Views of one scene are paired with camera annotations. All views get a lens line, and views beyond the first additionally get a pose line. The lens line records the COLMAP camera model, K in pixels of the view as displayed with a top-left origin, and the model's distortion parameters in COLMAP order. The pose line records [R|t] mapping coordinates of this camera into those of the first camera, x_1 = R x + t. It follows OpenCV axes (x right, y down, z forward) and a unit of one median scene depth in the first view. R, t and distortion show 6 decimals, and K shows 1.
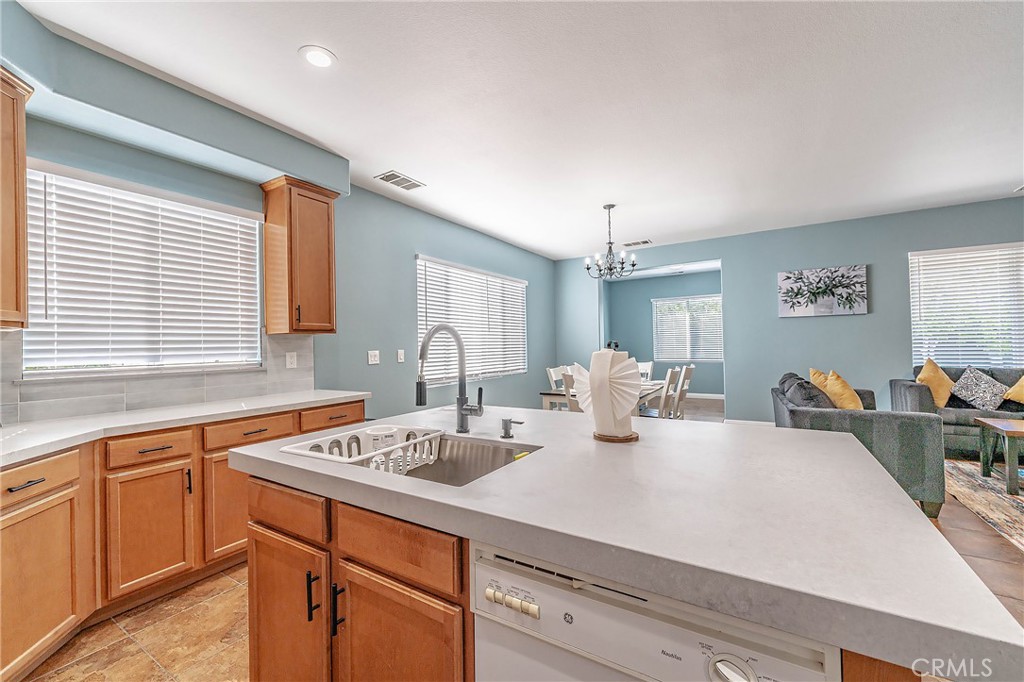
lens RADIAL K [[412.7, 0, 508.3], [0, 412.7, 343.2], [0, 0, 1]] dist [-0.001496, -0.001612]
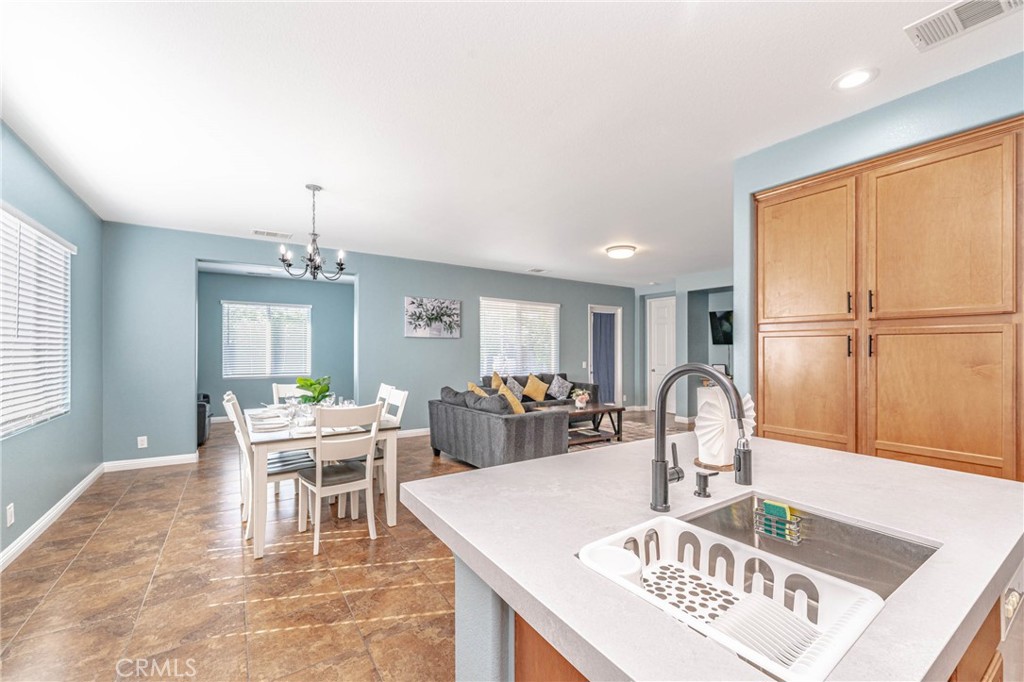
lens RADIAL K [[412.7, 0, 513.4], [0, 412.7, 346.9], [0, 0, 1]] dist [-0.001496, -0.001612]
pose [[0.411029, 0.026902, 0.911225, -0.270334], [-0.016030, 0.999623, -0.022281, -0.015713], [-0.911481, -0.005449, 0.411305, 0.293738]]
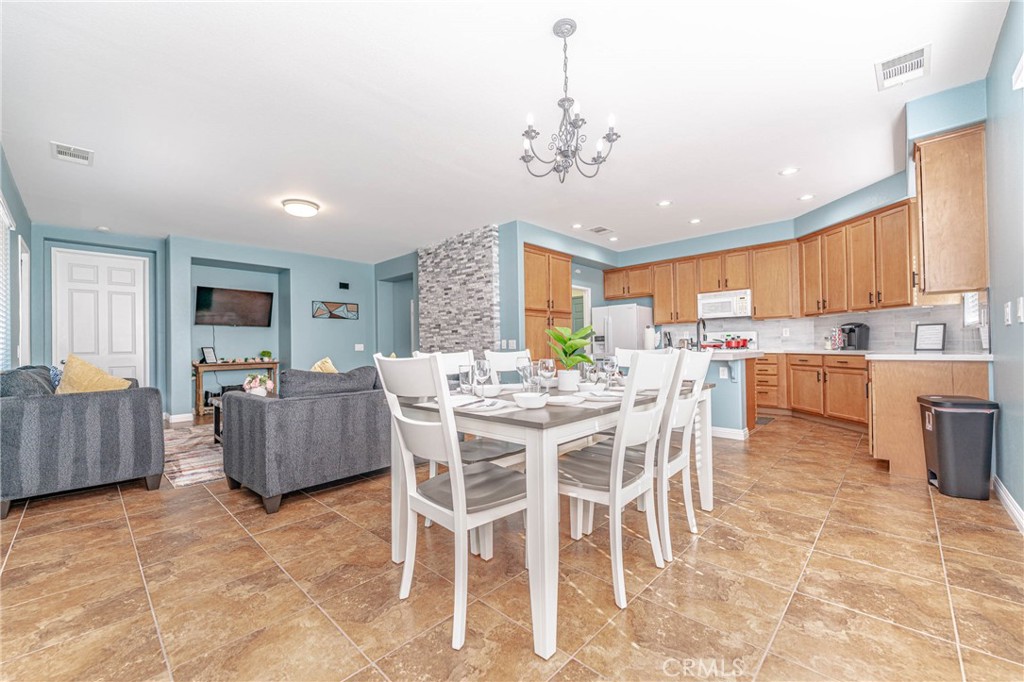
lens RADIAL K [[412.7, 0, 508.0], [0, 412.7, 341.5], [0, 0, 1]] dist [-0.001496, -0.001612]
pose [[-0.977273, 0.040682, 0.208044, 0.197511], [0.036701, 0.999062, -0.022962, 0.046804], [-0.208783, -0.014805, -0.977850, 1.322962]]
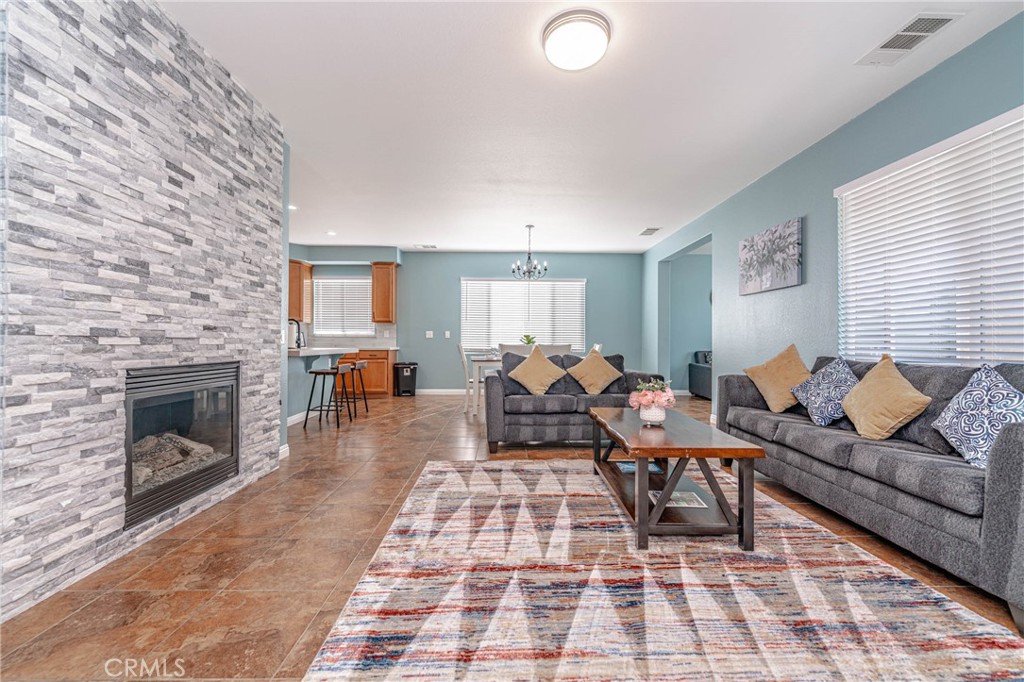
lens RADIAL K [[412.7, 0, 508.4], [0, 412.7, 345.5], [0, 0, 1]] dist [-0.001496, -0.001612]
pose [[0.543156, 0.030049, -0.839094, 1.206802], [-0.011368, 0.999531, 0.028436, 0.020468], [0.839555, -0.005906, 0.543243, 0.176858]]
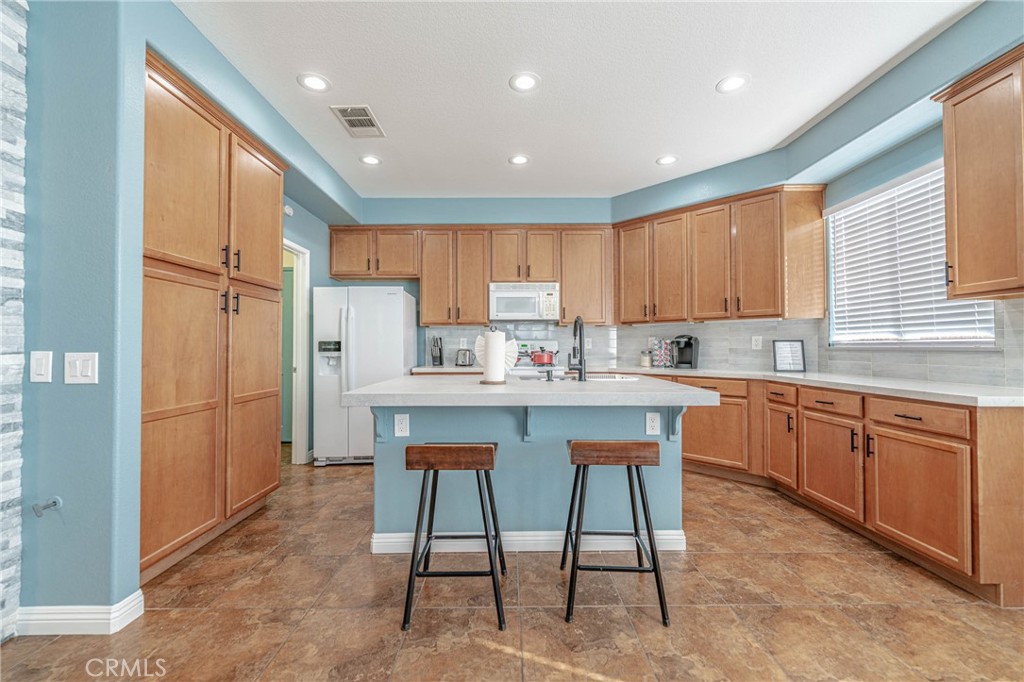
lens RADIAL K [[412.7, 0, 510.3], [0, 412.7, 340.0], [0, 0, 1]] dist [-0.001496, -0.001612]
pose [[-0.845495, 0.014572, -0.533785, 0.305970], [0.023667, 0.999668, -0.010198, 0.020003], [0.533459, -0.021256, -0.845559, 0.686886]]
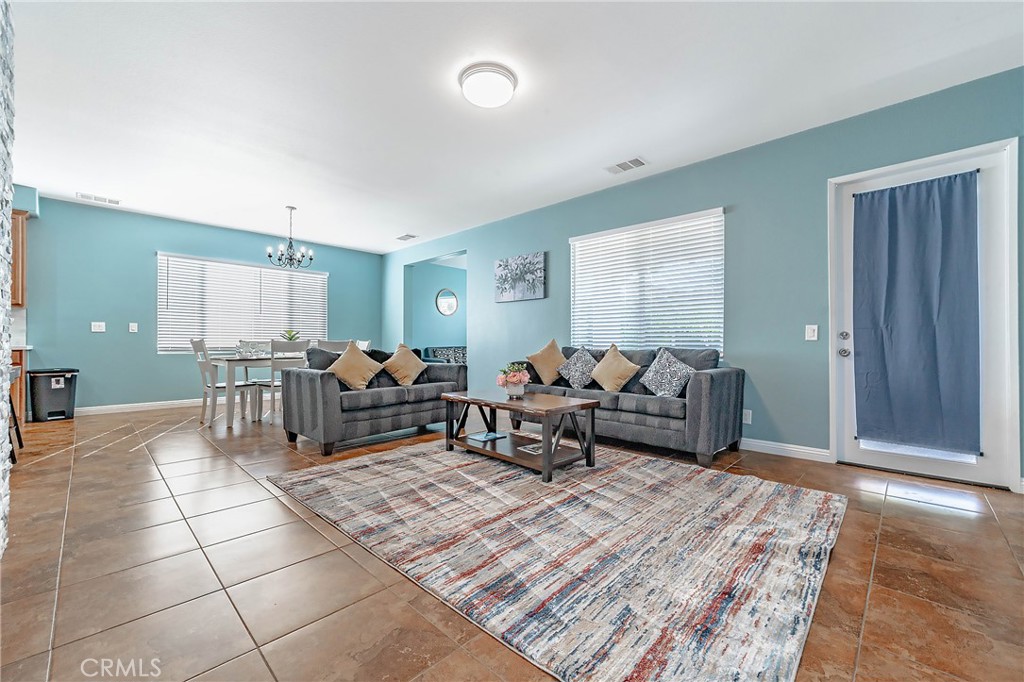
lens RADIAL K [[412.7, 0, 511.4], [0, 412.7, 347.1], [0, 0, 1]] dist [-0.001496, -0.001612]
pose [[0.977861, 0.024825, -0.207777, 1.012574], [-0.021510, 0.999603, 0.018198, 0.035964], [0.208146, -0.013325, 0.978007, -0.048099]]
